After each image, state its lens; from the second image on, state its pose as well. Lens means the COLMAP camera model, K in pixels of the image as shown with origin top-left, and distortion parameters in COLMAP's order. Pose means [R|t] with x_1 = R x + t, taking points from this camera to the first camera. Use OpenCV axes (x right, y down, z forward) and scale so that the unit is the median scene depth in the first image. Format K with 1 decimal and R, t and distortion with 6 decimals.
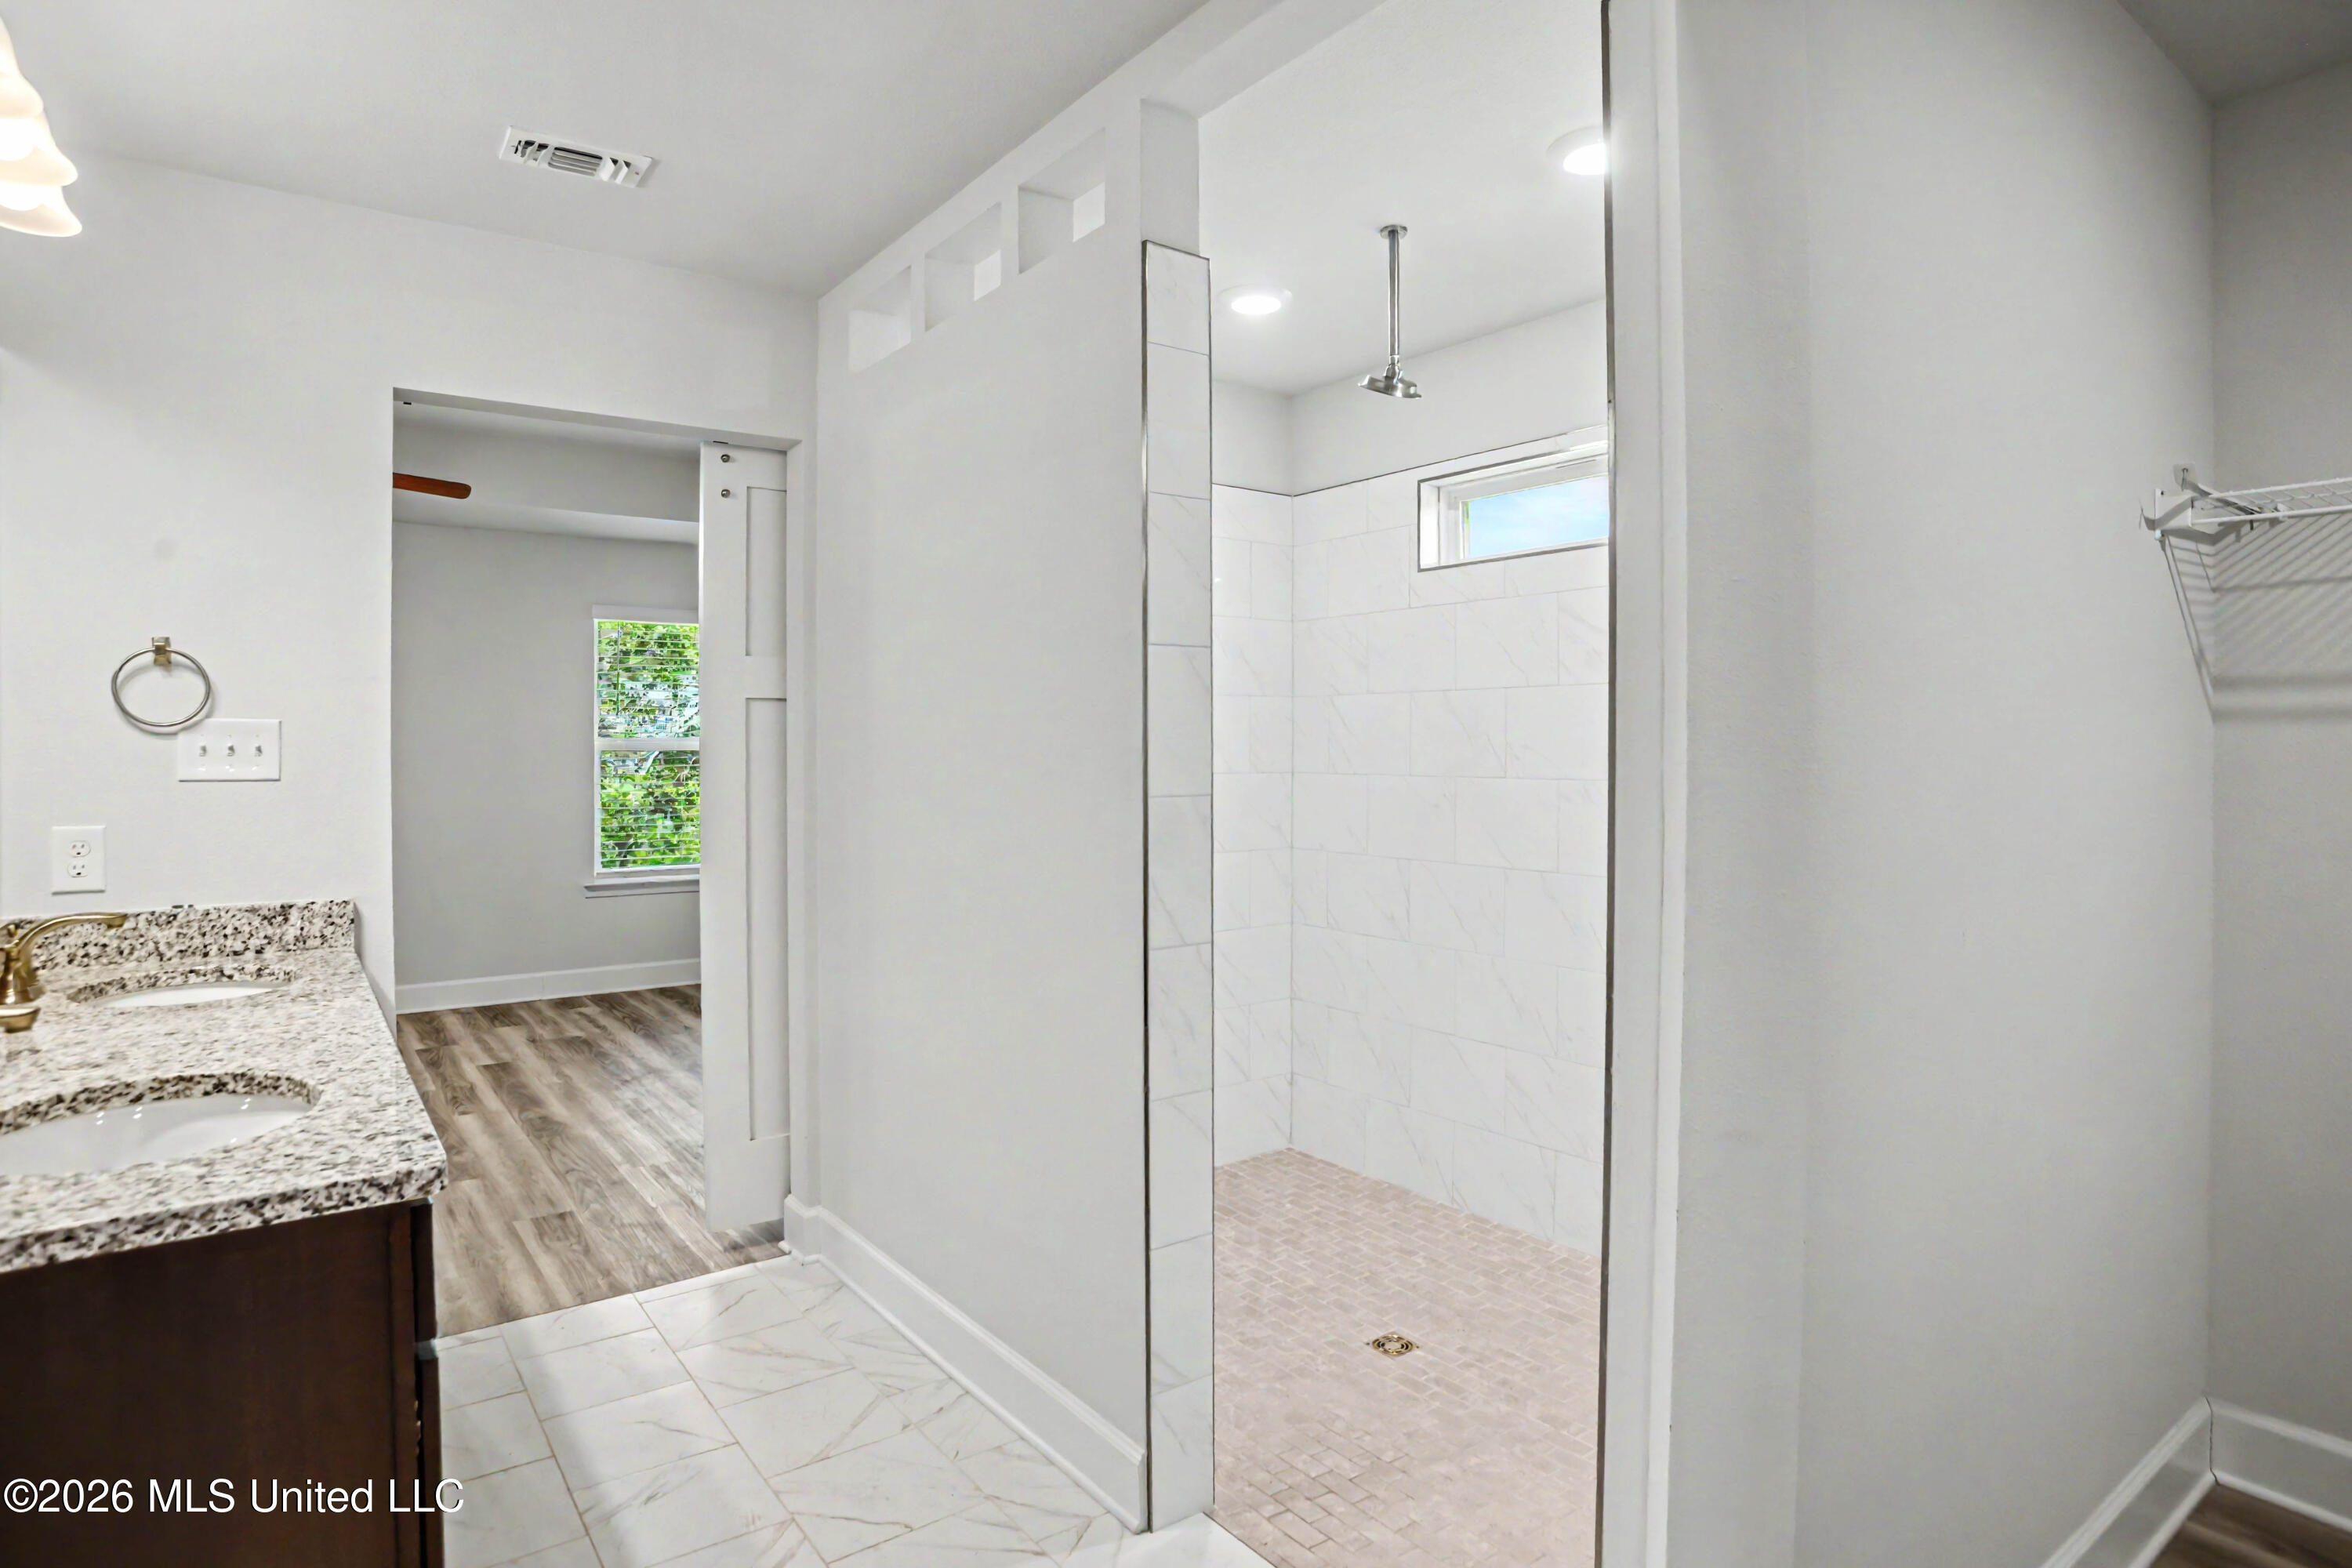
lens RADIAL K [[1256.6, 0, 1179.9], [0, 1256.6, 747.7], [0, 0, 1]] dist [-0.072054, 0.028837]
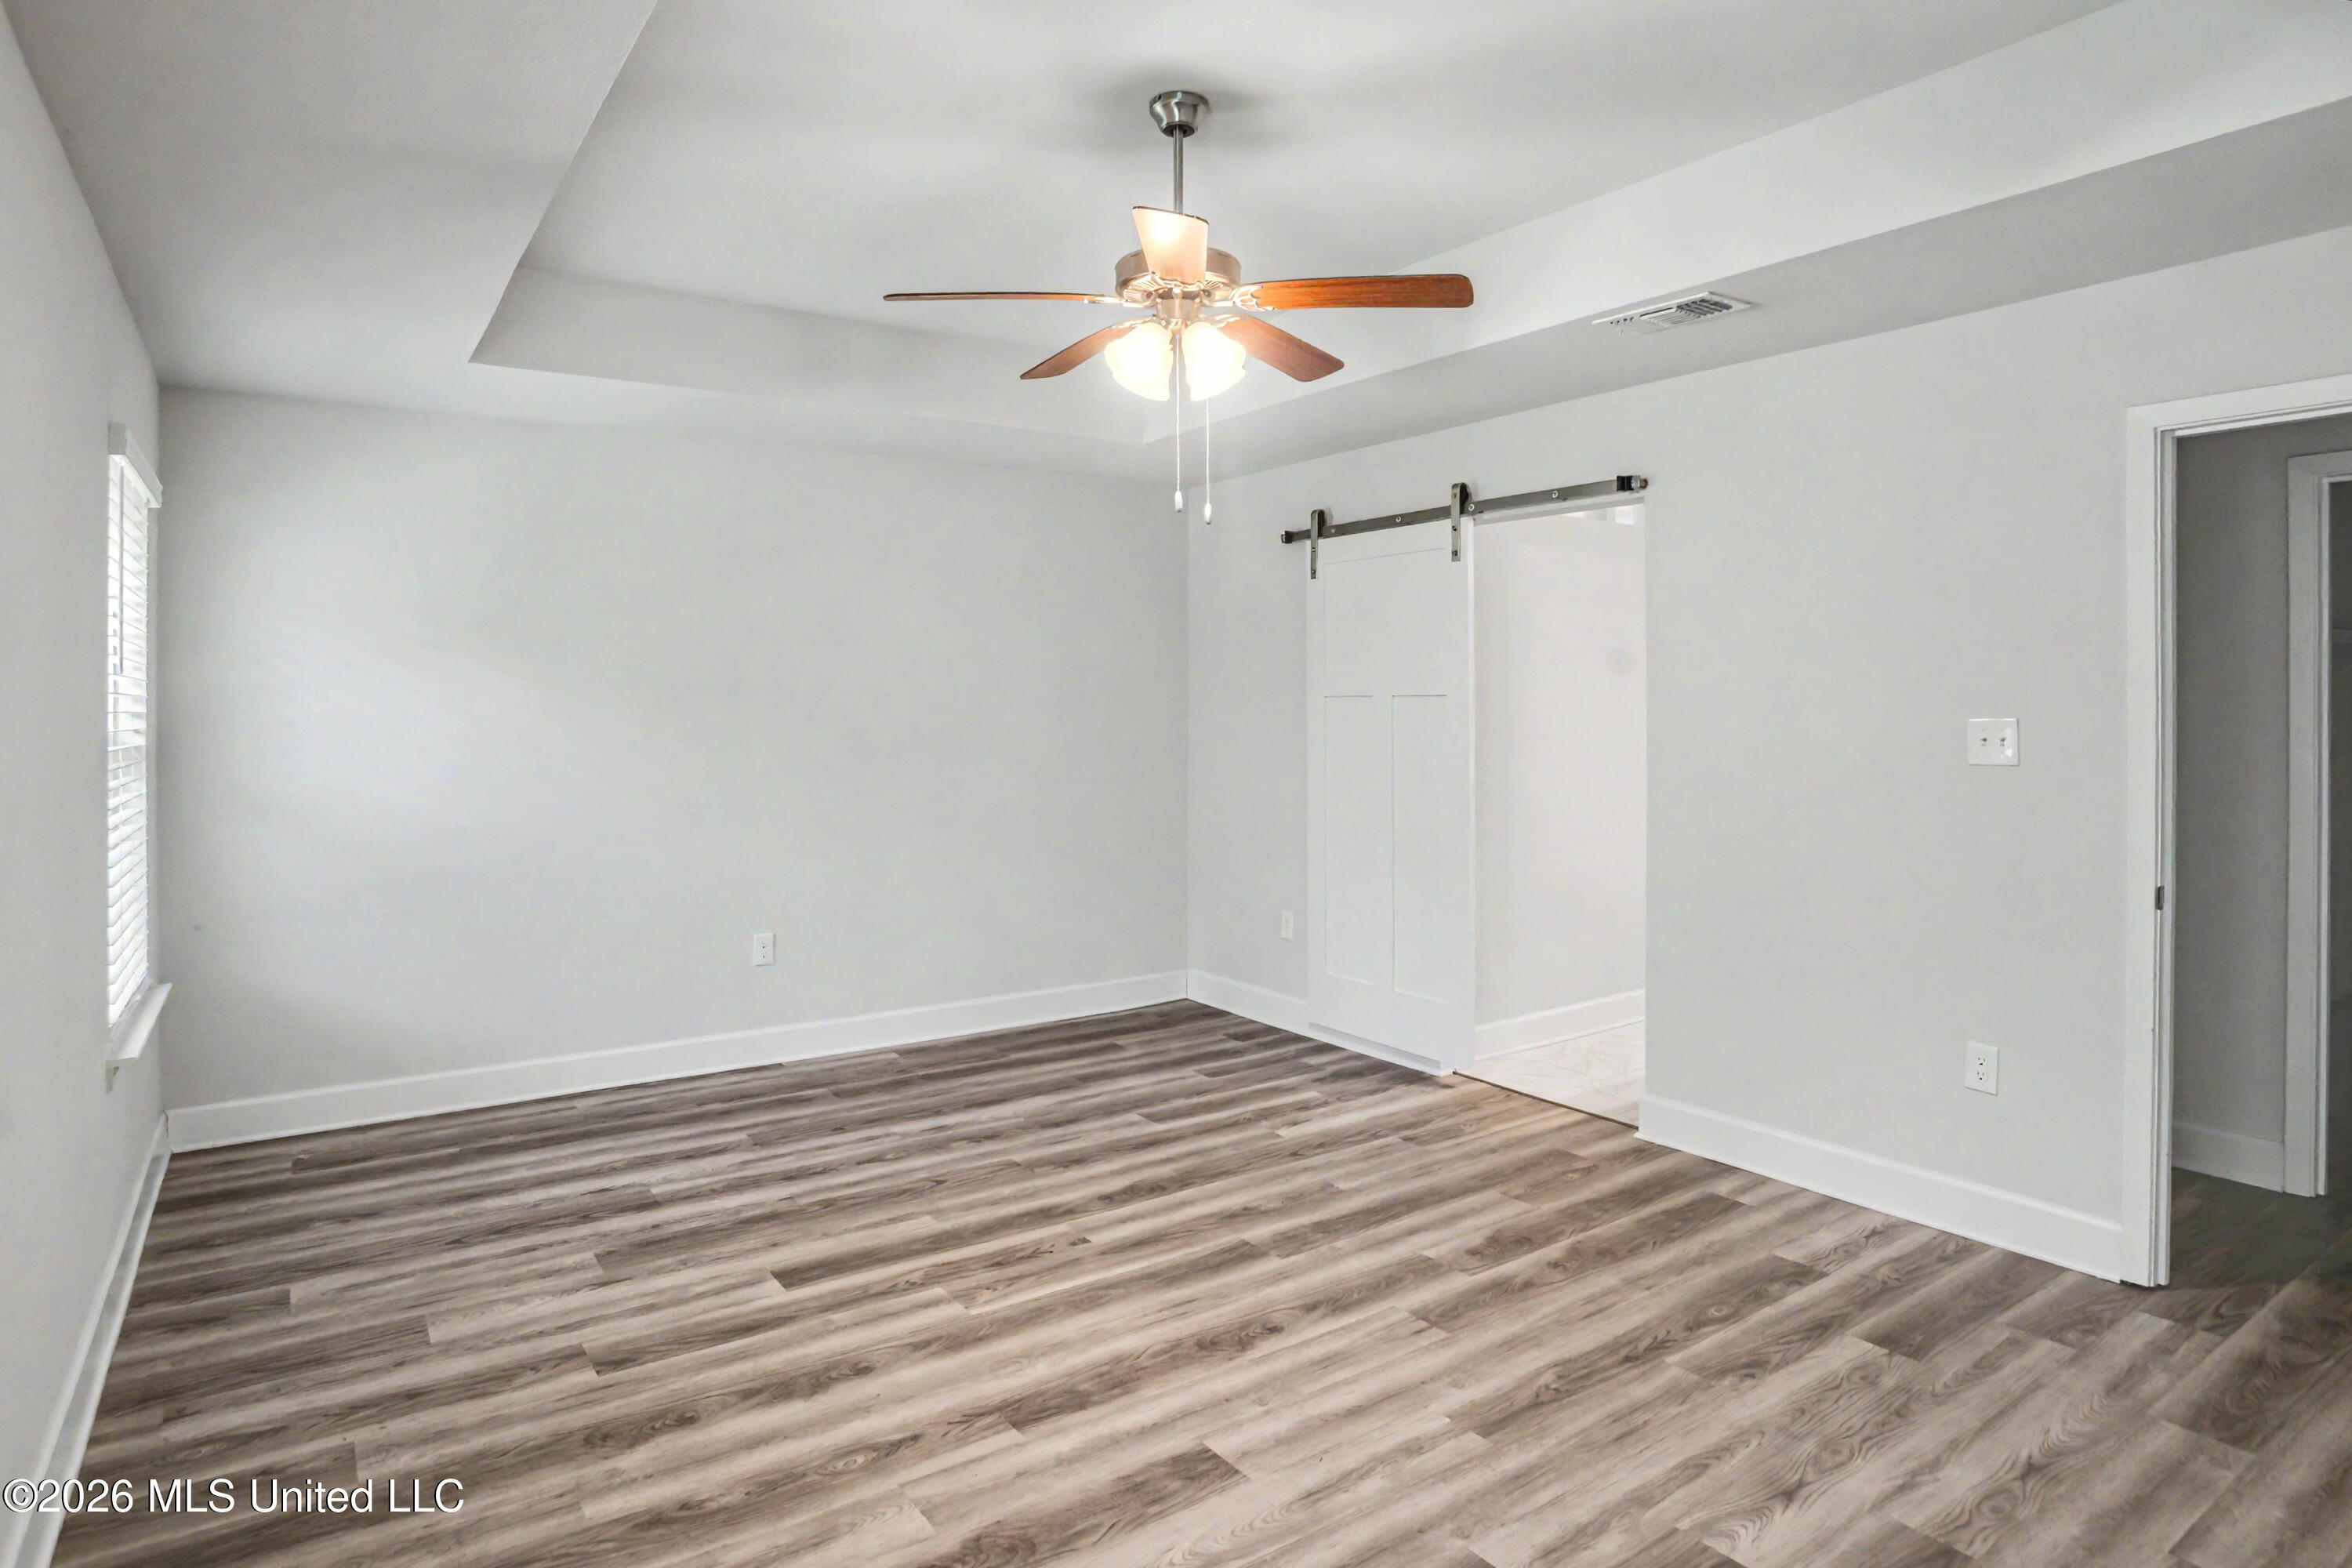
lens RADIAL K [[1299.7, 0, 1178.0], [0, 1299.7, 744.3], [0, 0, 1]] dist [-0.081448, 0.035705]
pose [[0.027608, -0.020528, 0.999408, -1.902336], [-0.000556, 0.999789, 0.020551, -0.014619], [-0.999619, -0.001123, 0.027591, 1.317896]]
